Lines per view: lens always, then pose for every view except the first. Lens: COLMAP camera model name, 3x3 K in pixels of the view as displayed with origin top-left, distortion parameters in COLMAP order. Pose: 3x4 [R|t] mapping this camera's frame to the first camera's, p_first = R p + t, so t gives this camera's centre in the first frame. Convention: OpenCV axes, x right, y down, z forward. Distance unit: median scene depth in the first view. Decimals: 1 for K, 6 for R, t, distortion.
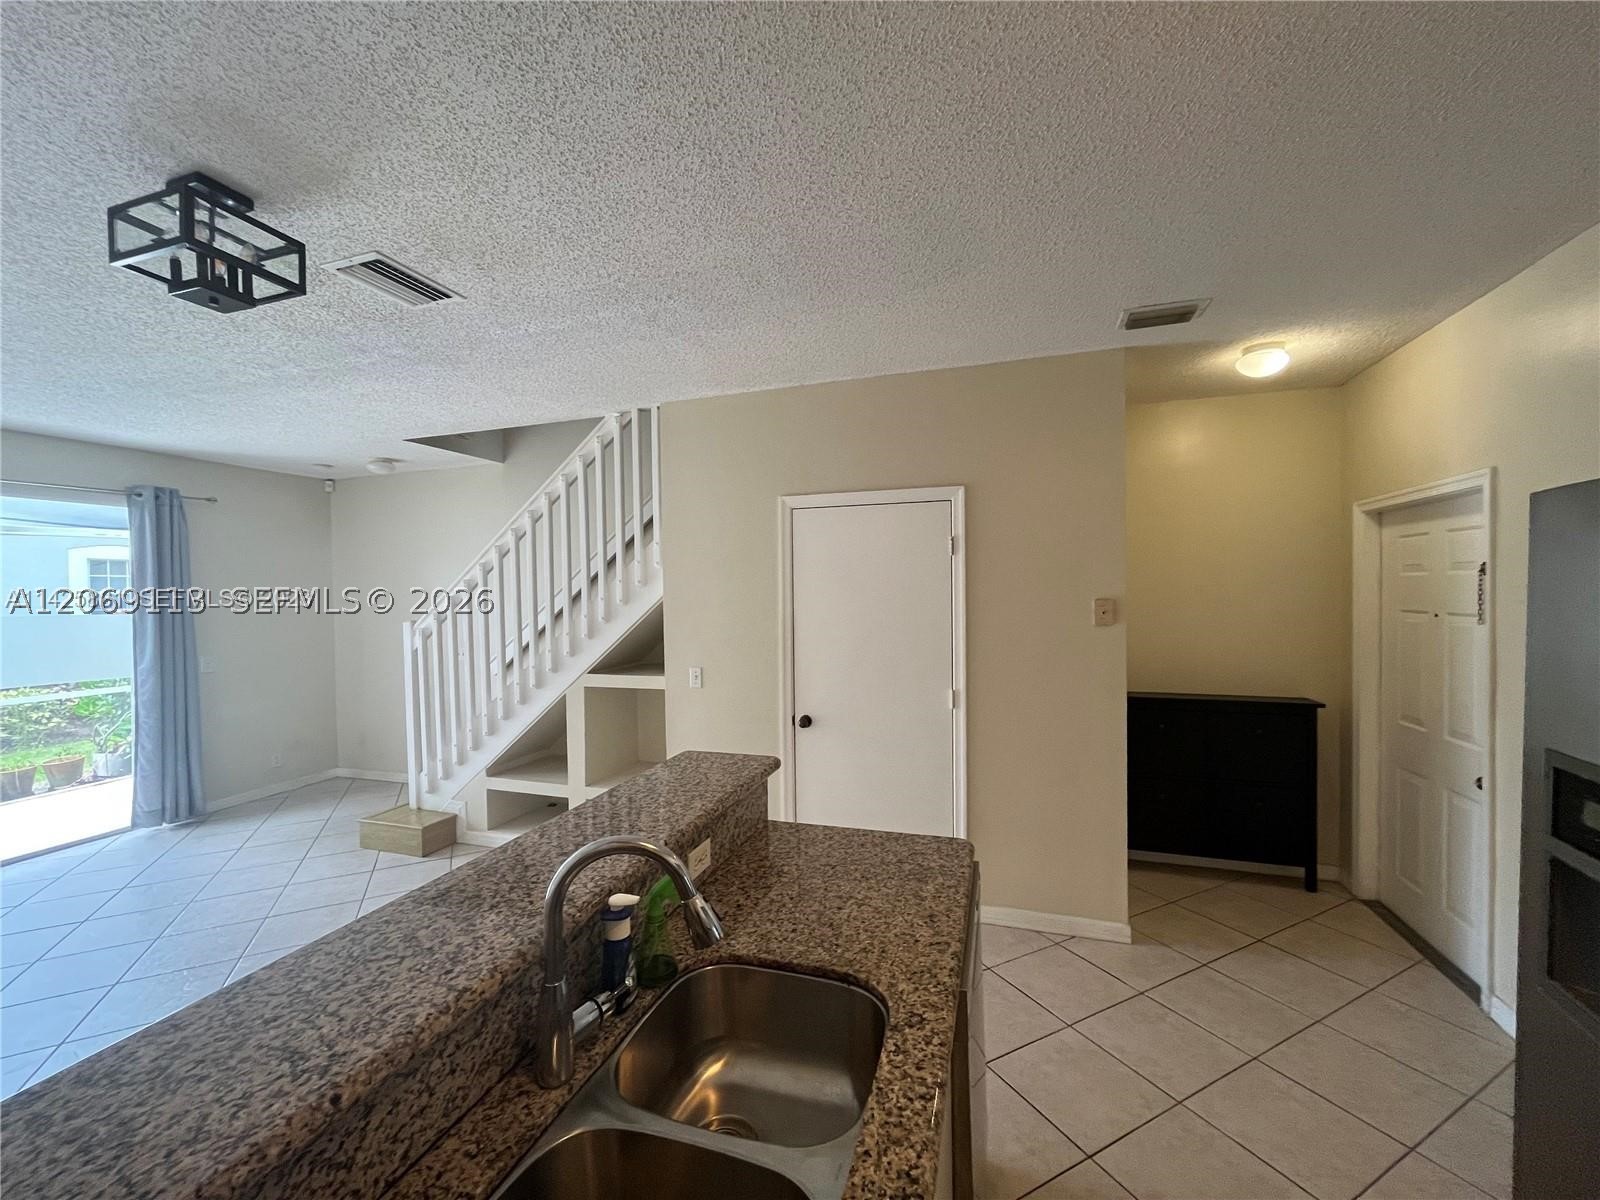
lens RADIAL K [[646.8, 0, 793.7], [0, 646.8, 603.4], [0, 0, 1]] dist [-0.001071, -0.000898]
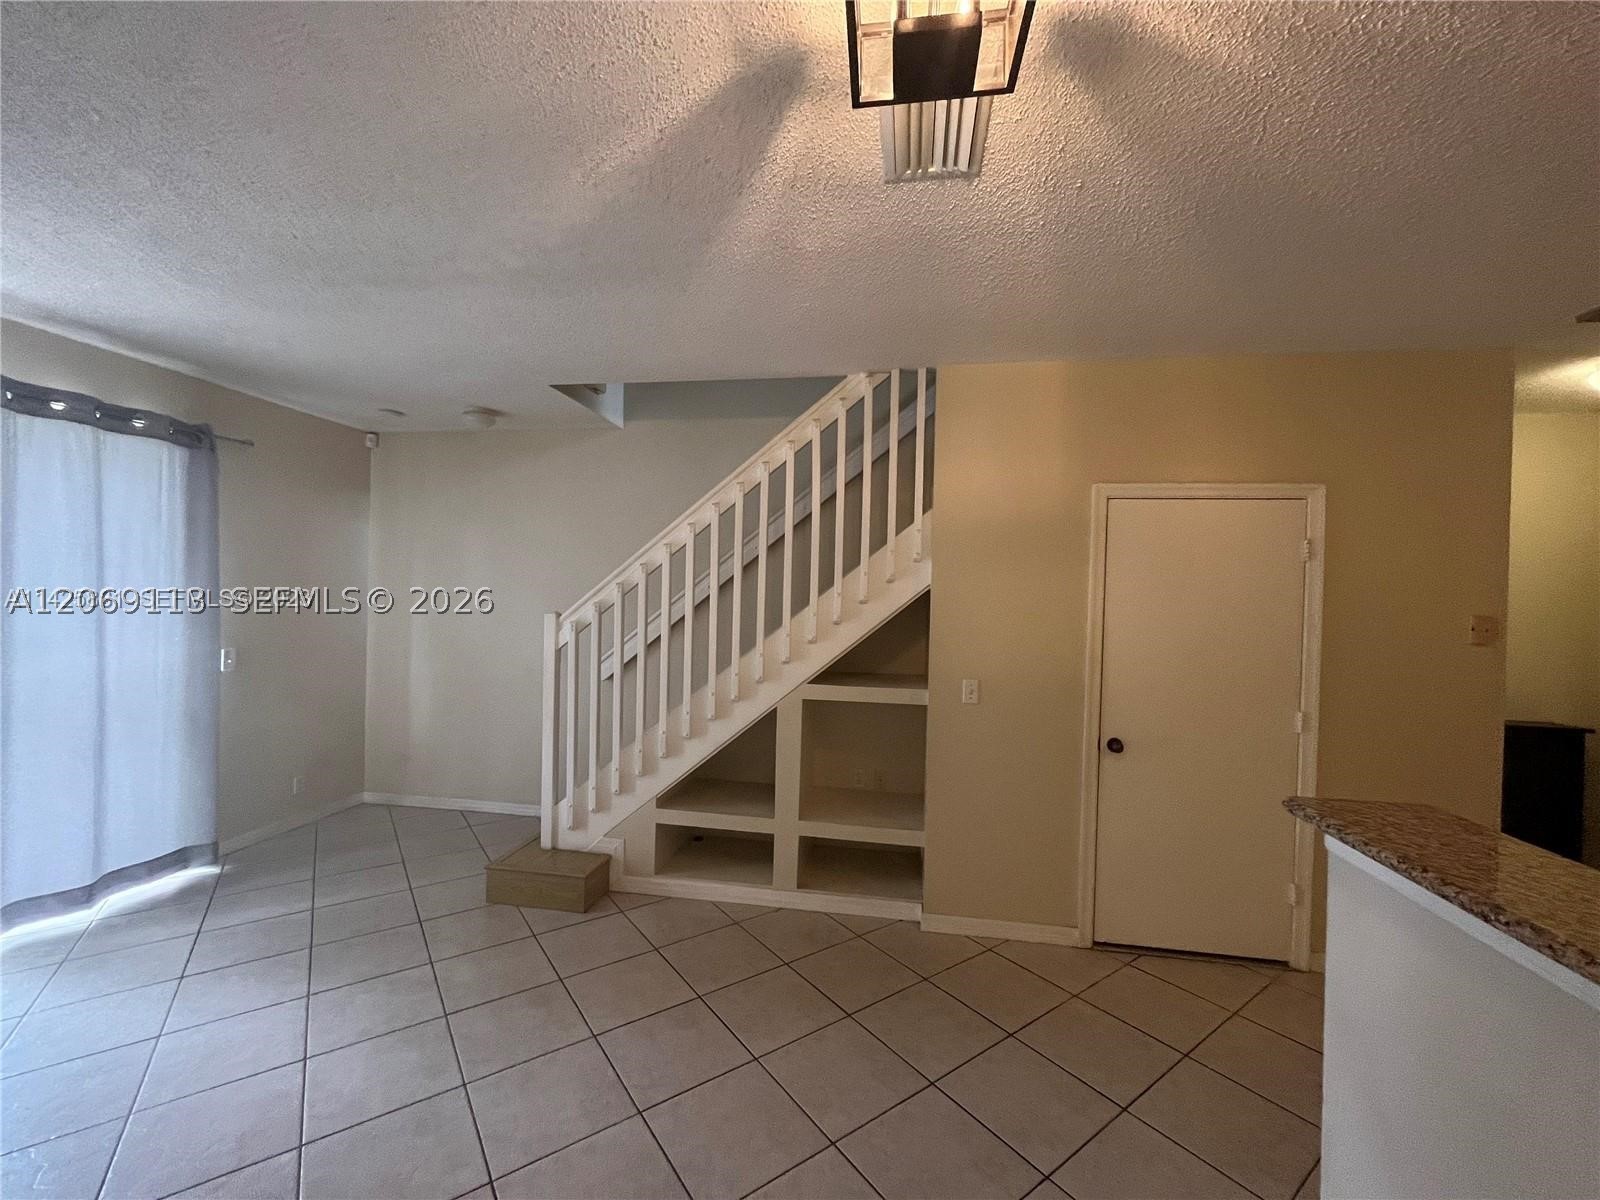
lens RADIAL K [[646.8, 0, 793.7], [0, 646.8, 603.4], [0, 0, 1]] dist [-0.001071, -0.000898]
pose [[0.986787, 0.039265, 0.157192, -0.461494], [-0.037469, 0.999194, -0.014377, 0.018790], [-0.157629, 0.008297, 0.987463, 0.181642]]
